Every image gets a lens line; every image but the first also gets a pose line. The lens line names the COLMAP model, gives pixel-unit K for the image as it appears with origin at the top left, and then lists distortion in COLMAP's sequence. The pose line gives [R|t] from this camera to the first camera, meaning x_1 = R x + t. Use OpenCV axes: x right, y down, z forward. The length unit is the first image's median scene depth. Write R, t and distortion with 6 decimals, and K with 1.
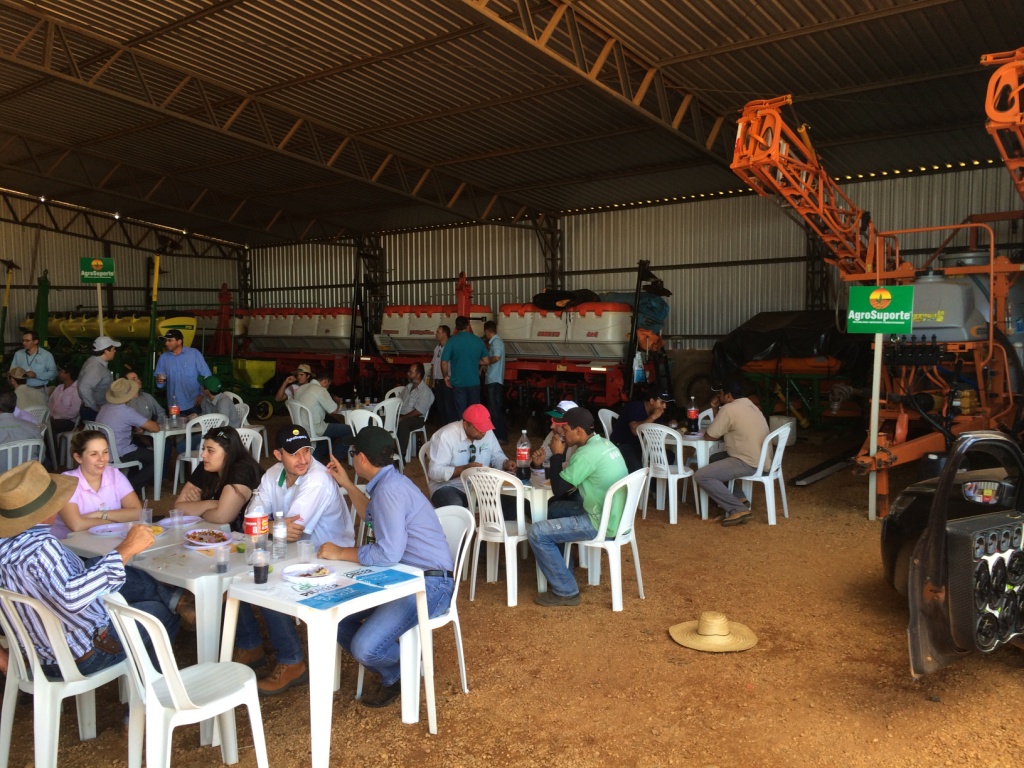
lens RADIAL K [[874.6, 0, 505.1], [0, 874.6, 381.9], [0, 0, 1]] dist [0.089524, -0.125039]
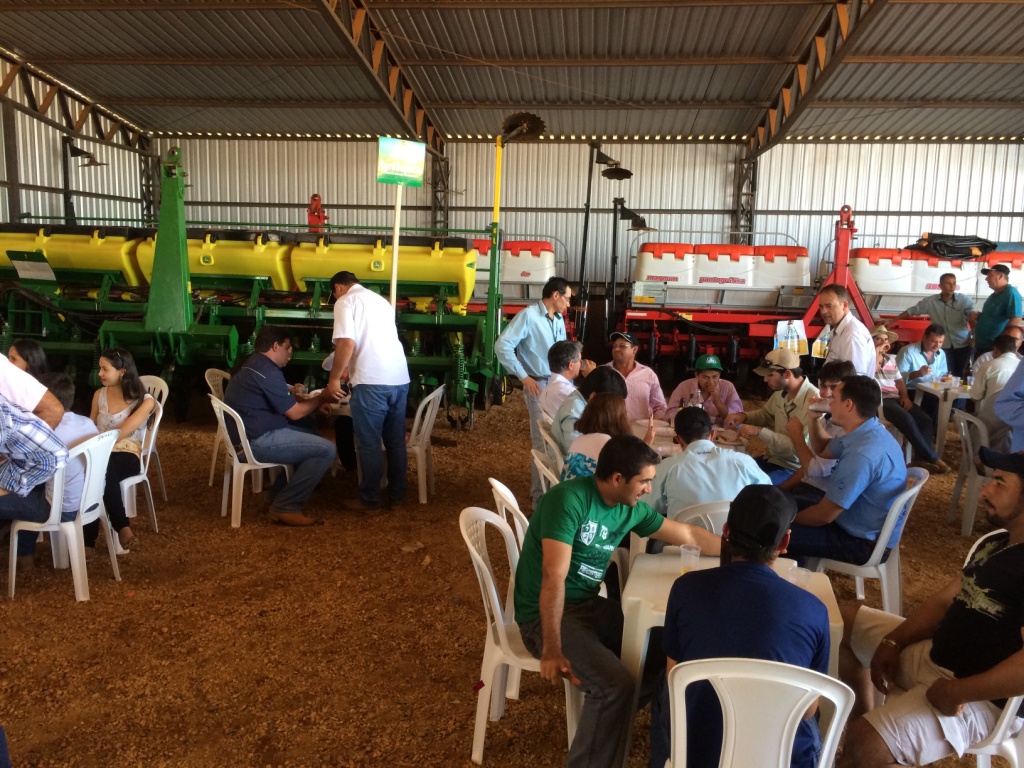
lens RADIAL K [[874.6, 0, 505.1], [0, 874.6, 381.9], [0, 0, 1]] dist [0.089524, -0.125039]
pose [[0.834276, -0.042887, 0.549677, -0.610092], [0.004571, 0.997474, 0.070887, -0.021112], [-0.551328, -0.056627, 0.832364, 0.411036]]
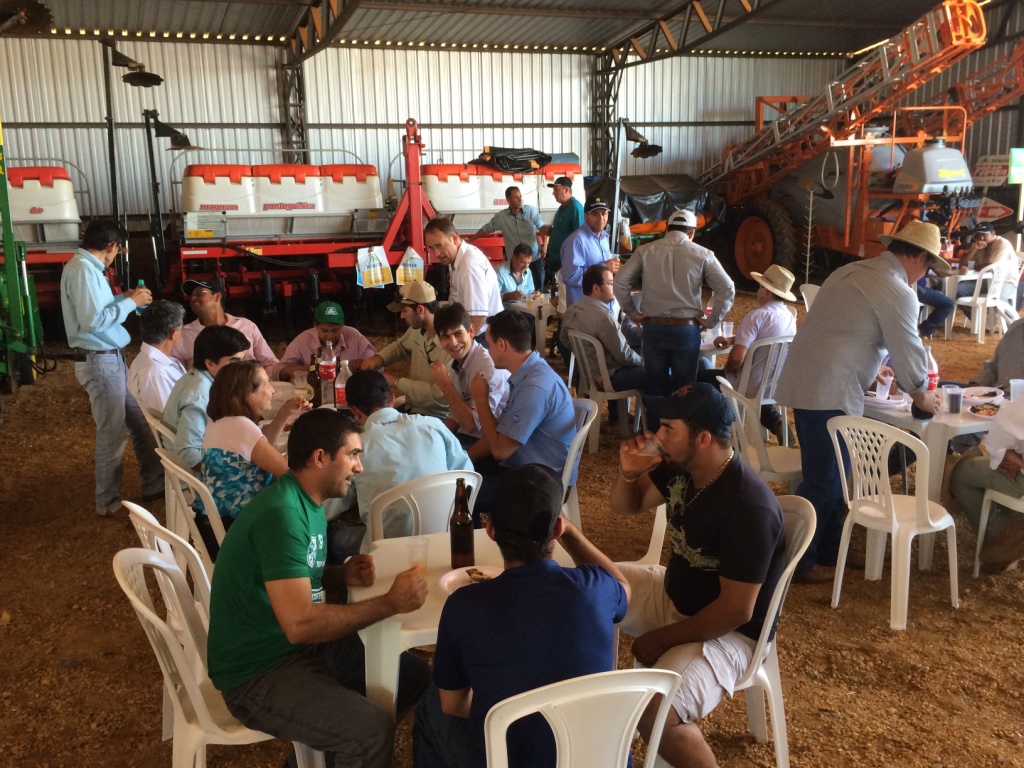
lens RADIAL K [[969.6, 0, 512.0], [0, 969.6, 384.0], [0, 0, 1]] dist [0.066450, -0.093744]
pose [[0.467483, -0.178703, 0.865751, -0.612824], [0.078020, 0.983873, 0.160956, -0.026480], [-0.880552, -0.007698, 0.473887, 0.444467]]
